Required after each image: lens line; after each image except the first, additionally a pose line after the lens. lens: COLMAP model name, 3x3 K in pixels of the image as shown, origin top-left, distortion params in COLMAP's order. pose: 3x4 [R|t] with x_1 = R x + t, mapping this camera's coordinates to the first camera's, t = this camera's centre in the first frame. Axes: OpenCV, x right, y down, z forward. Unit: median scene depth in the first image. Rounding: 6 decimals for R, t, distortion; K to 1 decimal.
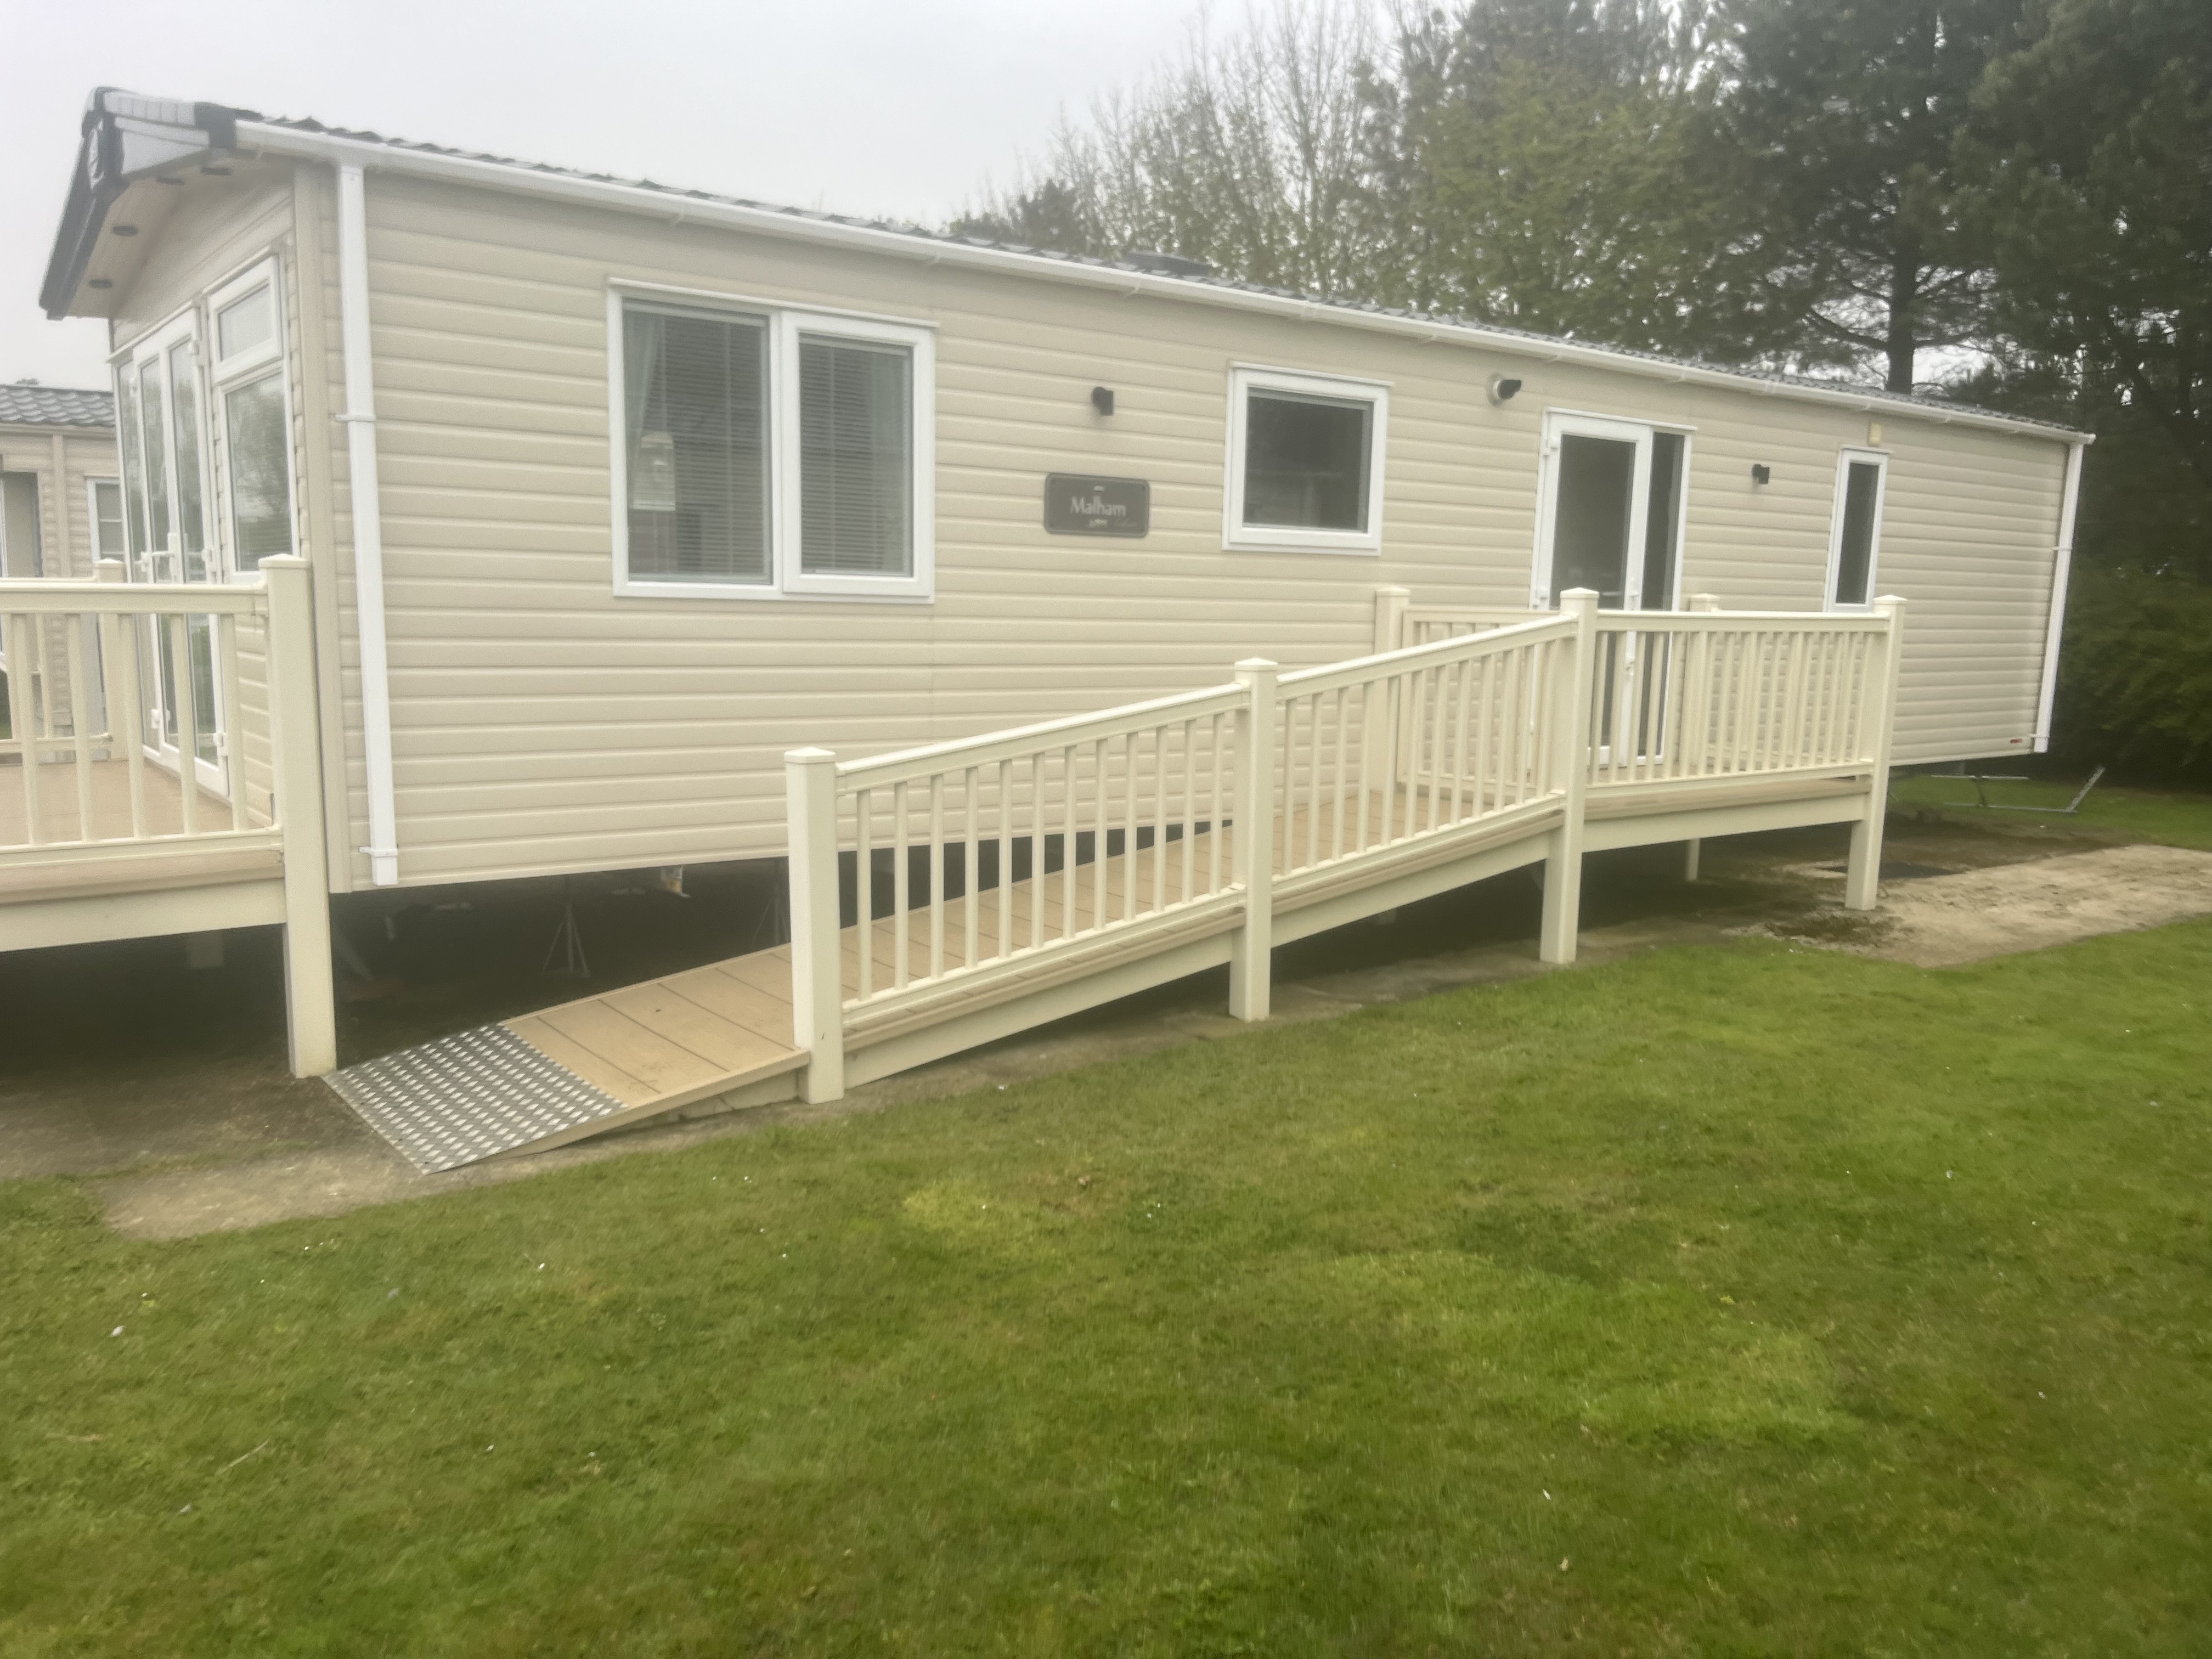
lens RADIAL K [[1658.0, 0, 1108.1], [0, 1658.0, 858.0], [0, 0, 1]] dist [0.060945, -0.091369]
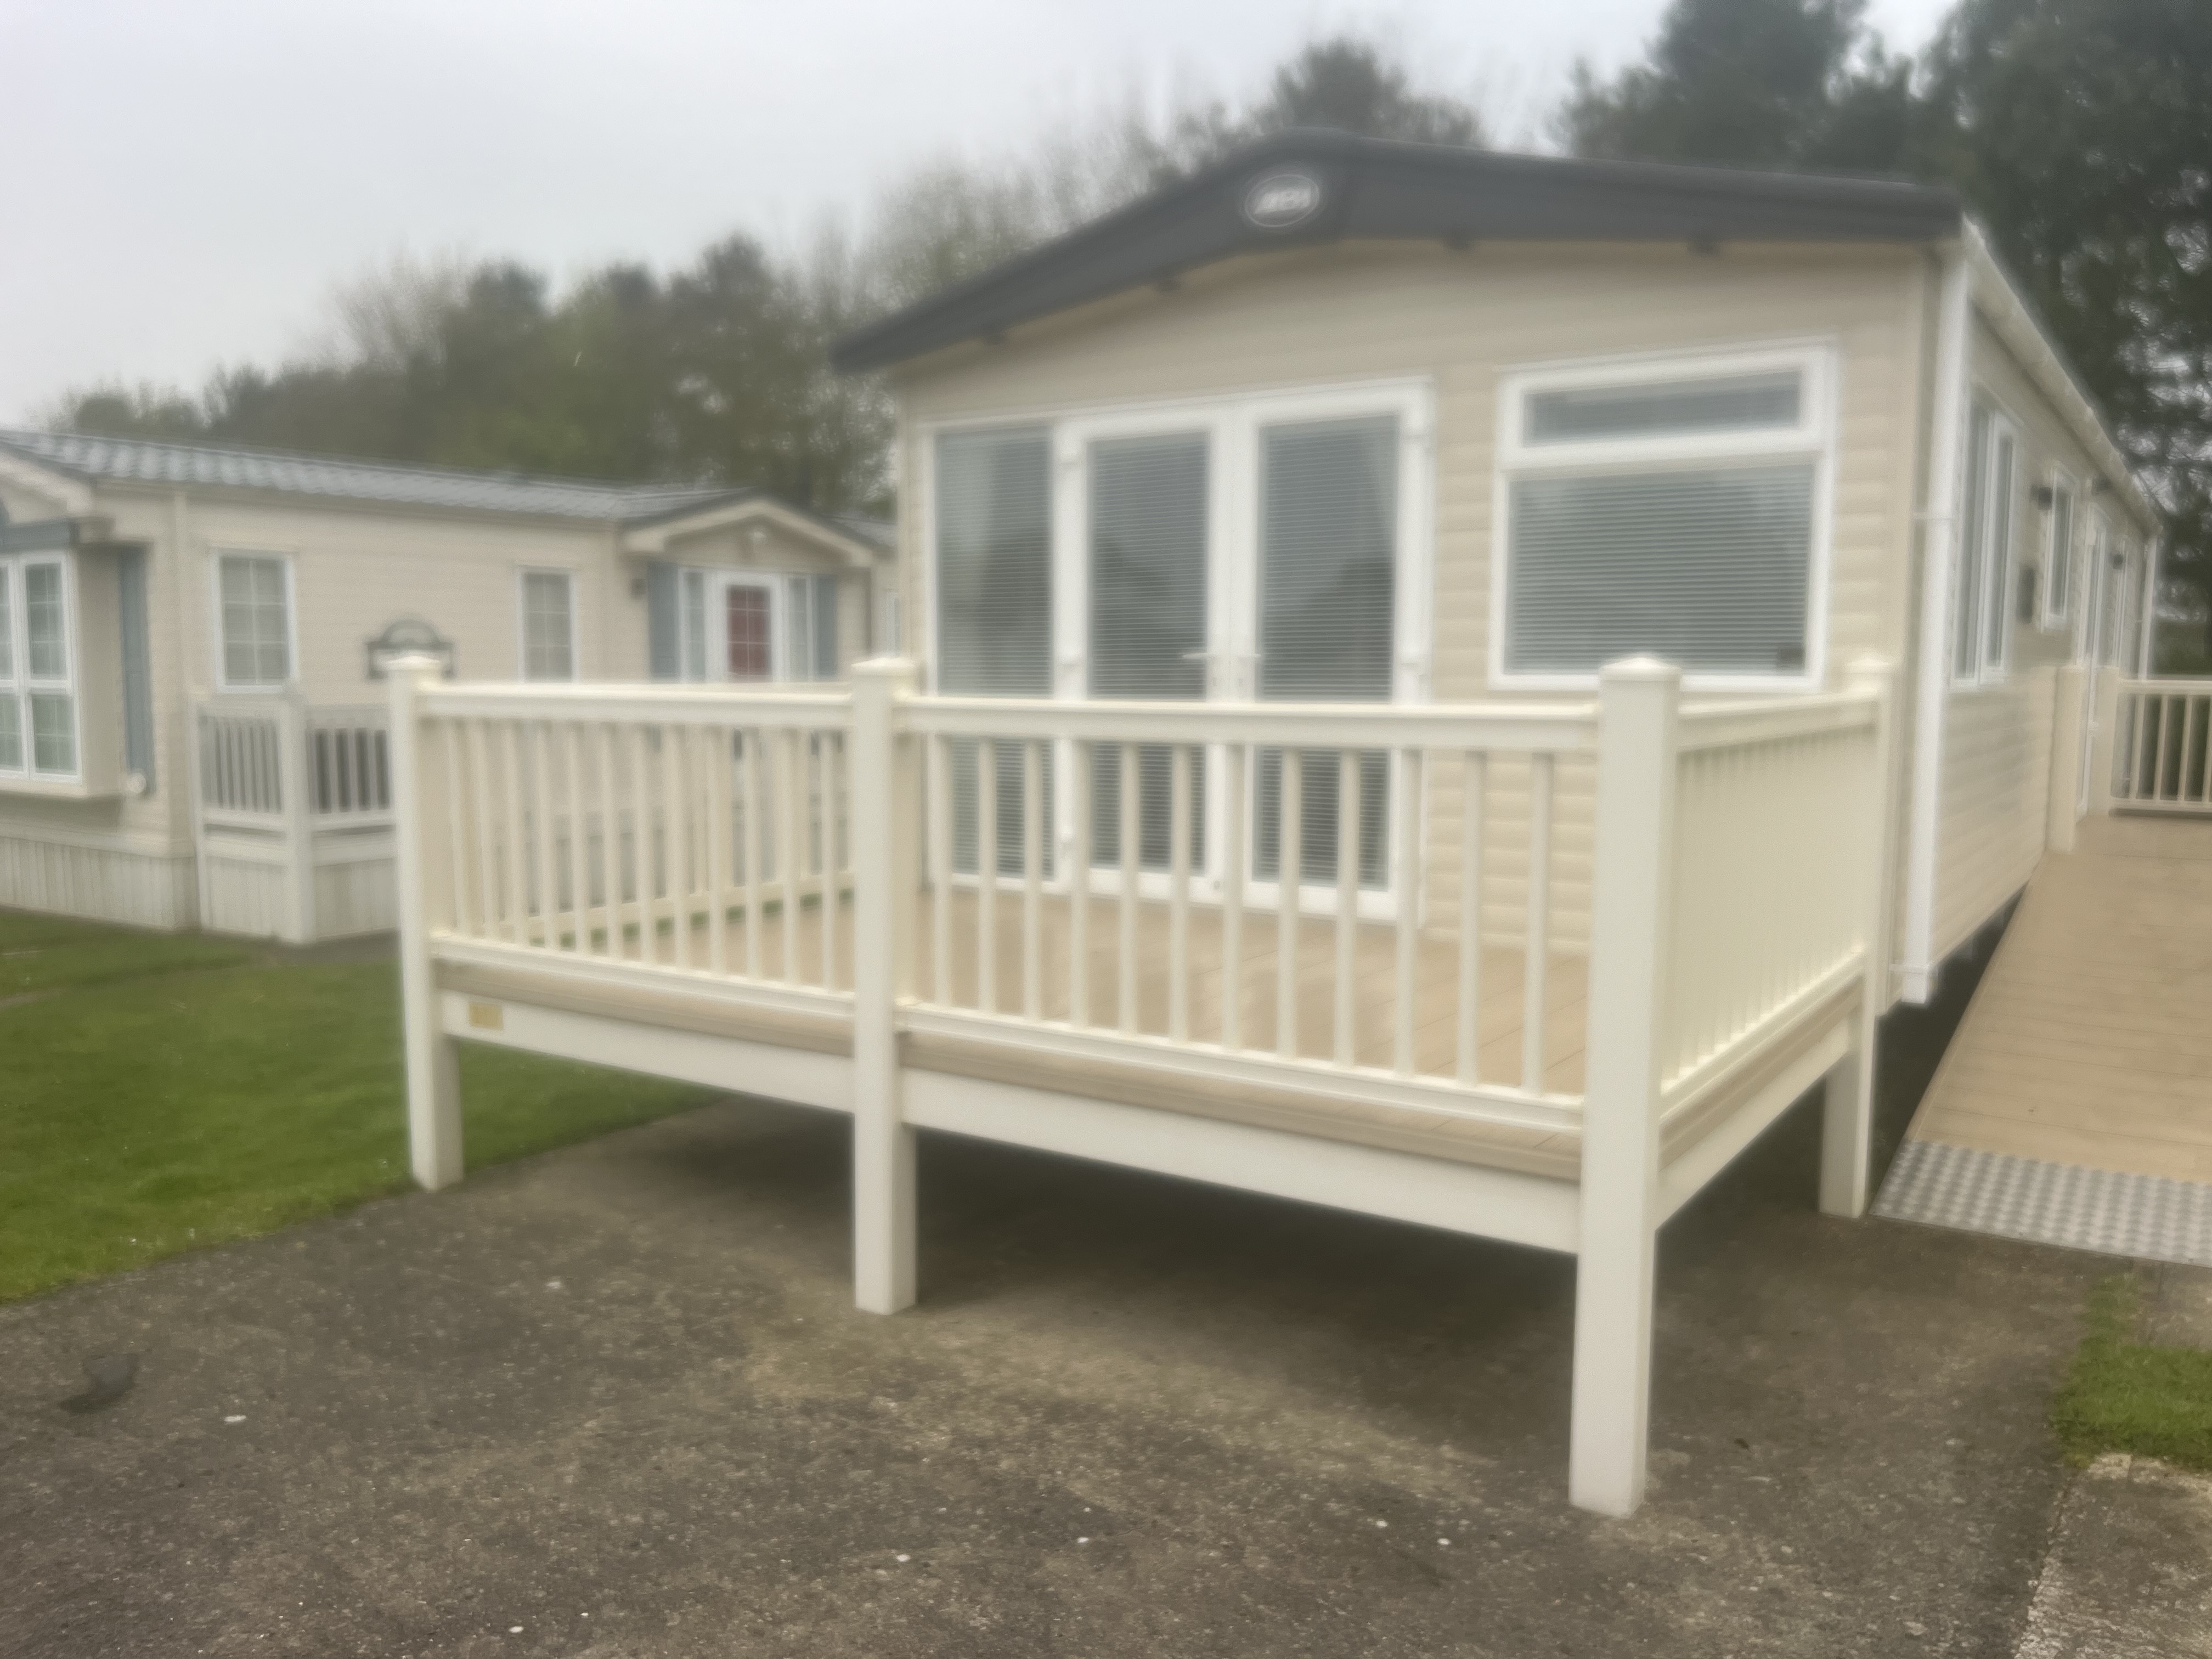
lens RADIAL K [[1717.9, 0, 1123.2], [0, 1717.9, 866.8], [0, 0, 1]] dist [0.043782, -0.083672]
pose [[0.944384, -0.050902, 0.324882, -1.165817], [0.063846, 0.997530, -0.029299, -0.060877], [-0.322588, 0.048412, 0.945301, 0.217479]]
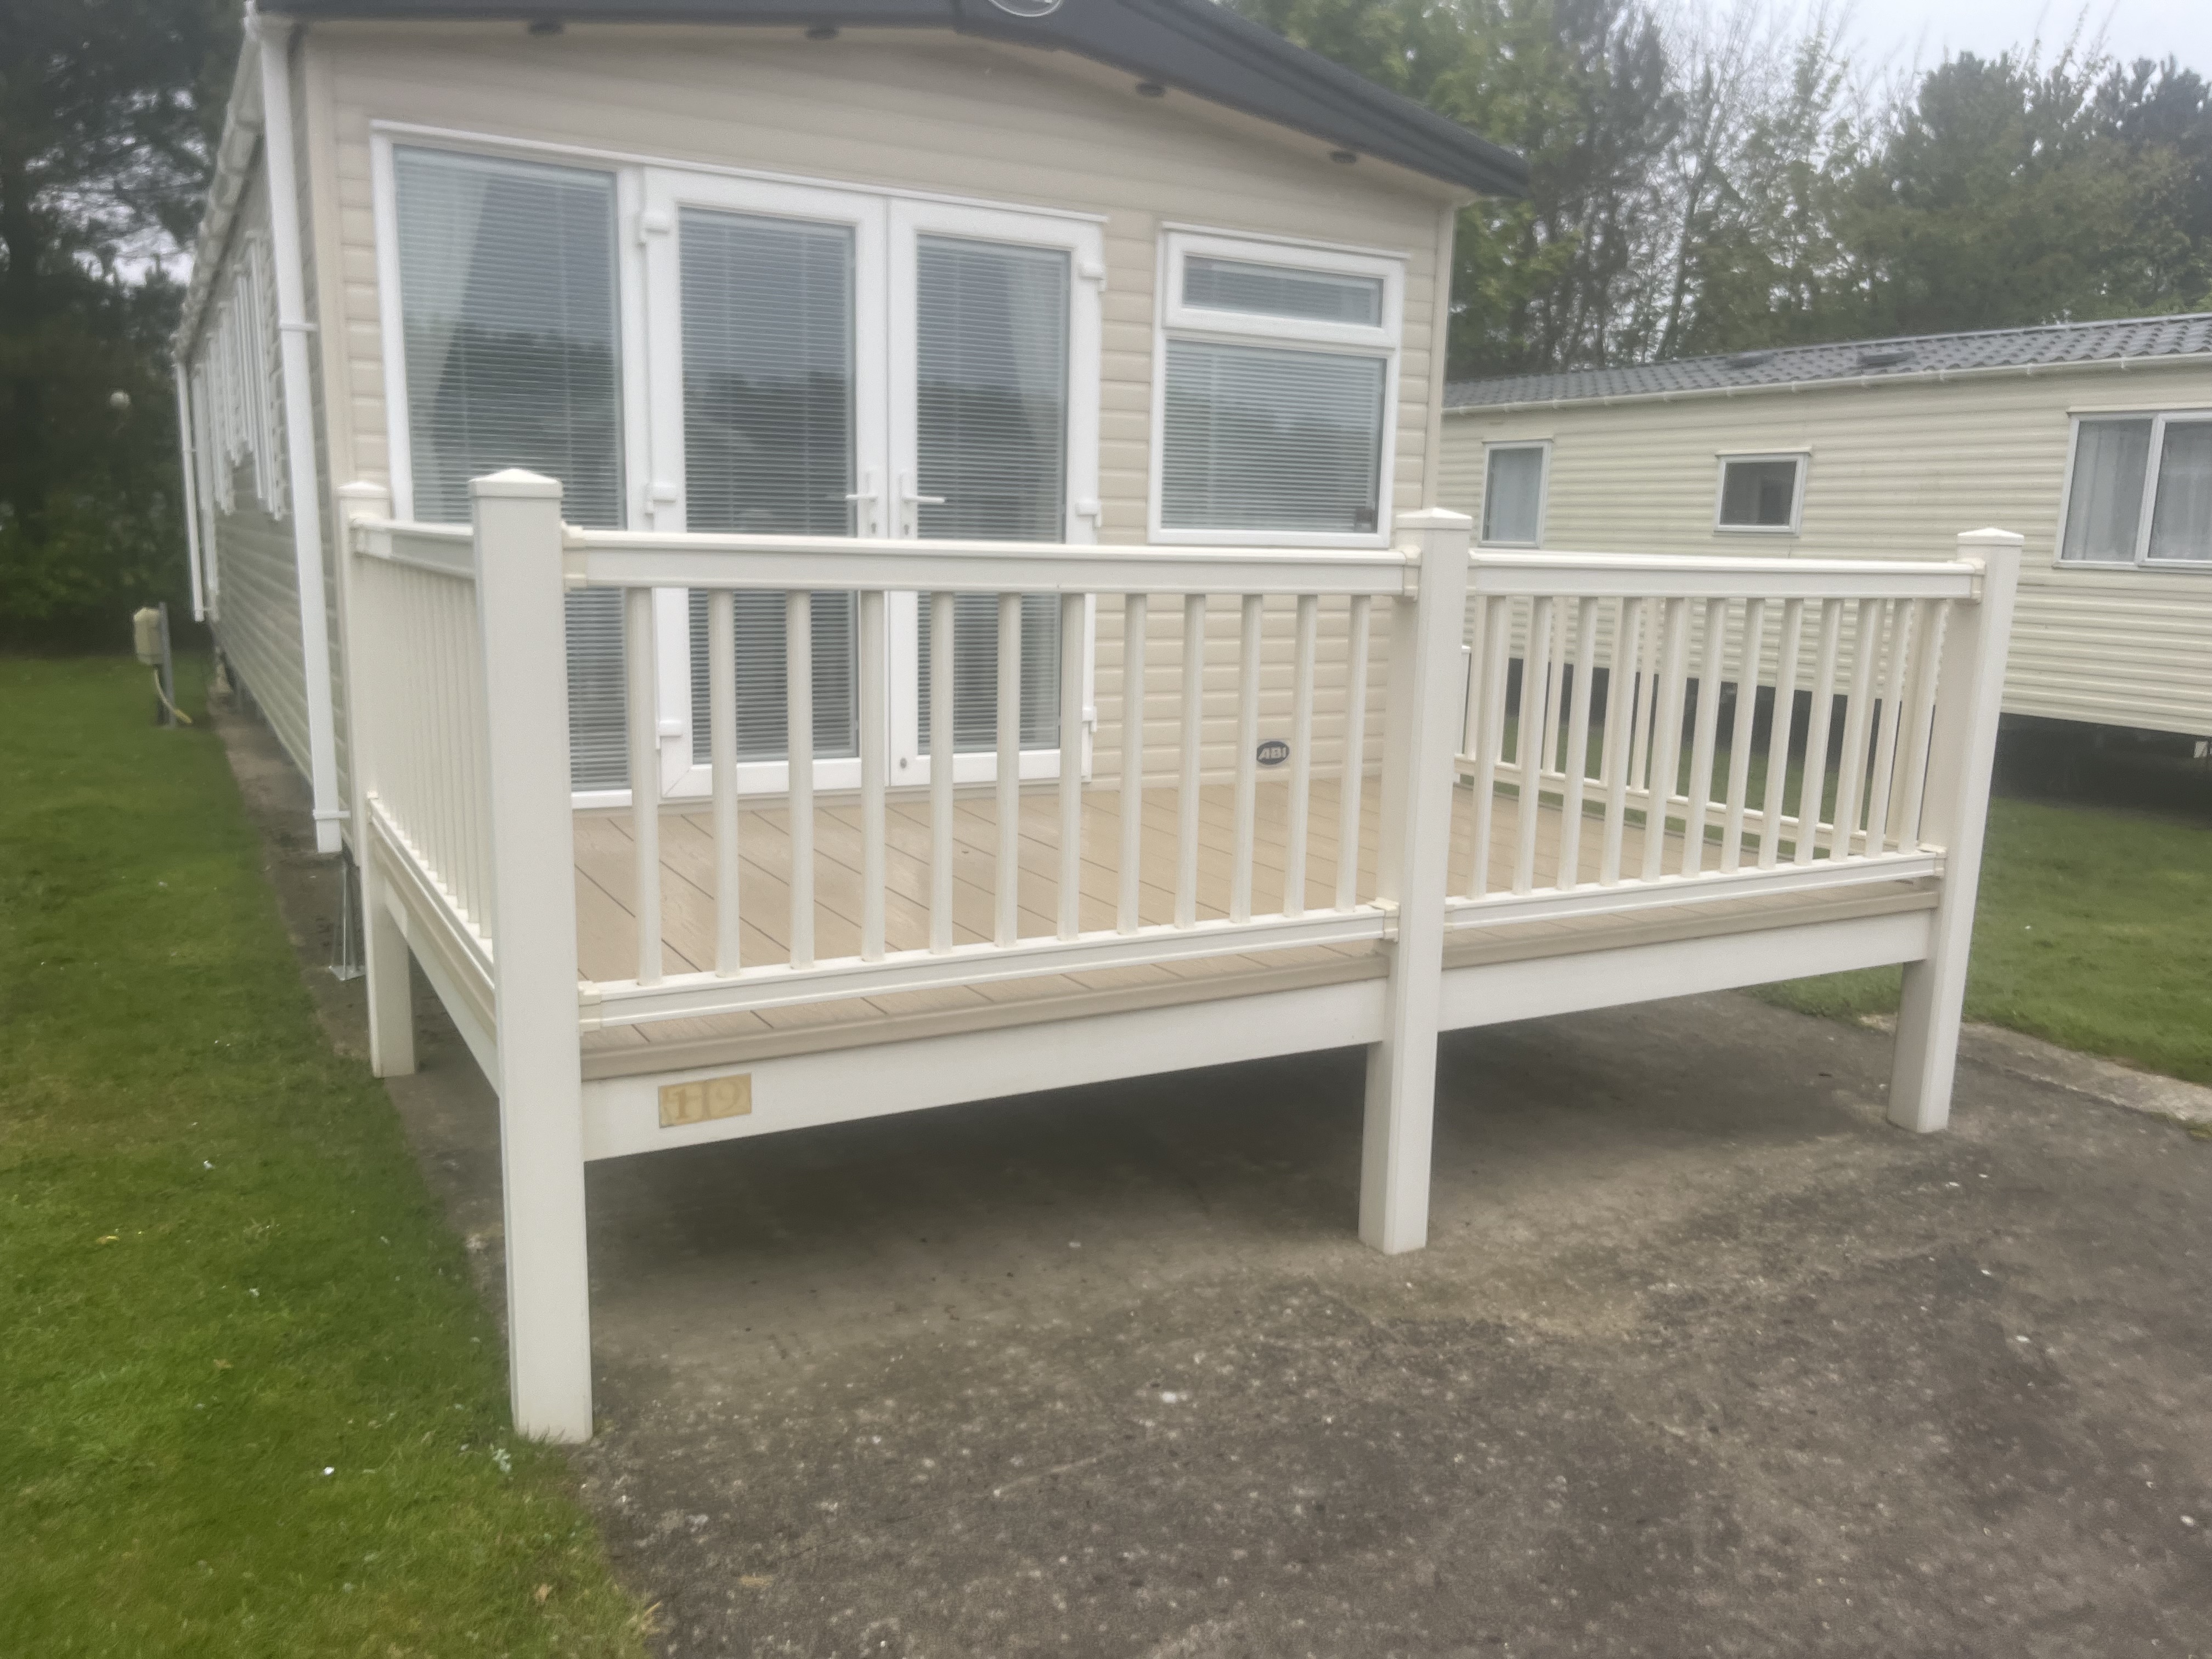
lens RADIAL K [[1658.0, 0, 1108.1], [0, 1658.0, 858.0], [0, 0, 1]] dist [0.060945, -0.091369]
pose [[0.147821, -0.201718, 0.968225, -1.683354], [0.131543, 0.974292, 0.182899, -0.187750], [-0.980227, 0.100327, 0.170555, 1.010532]]
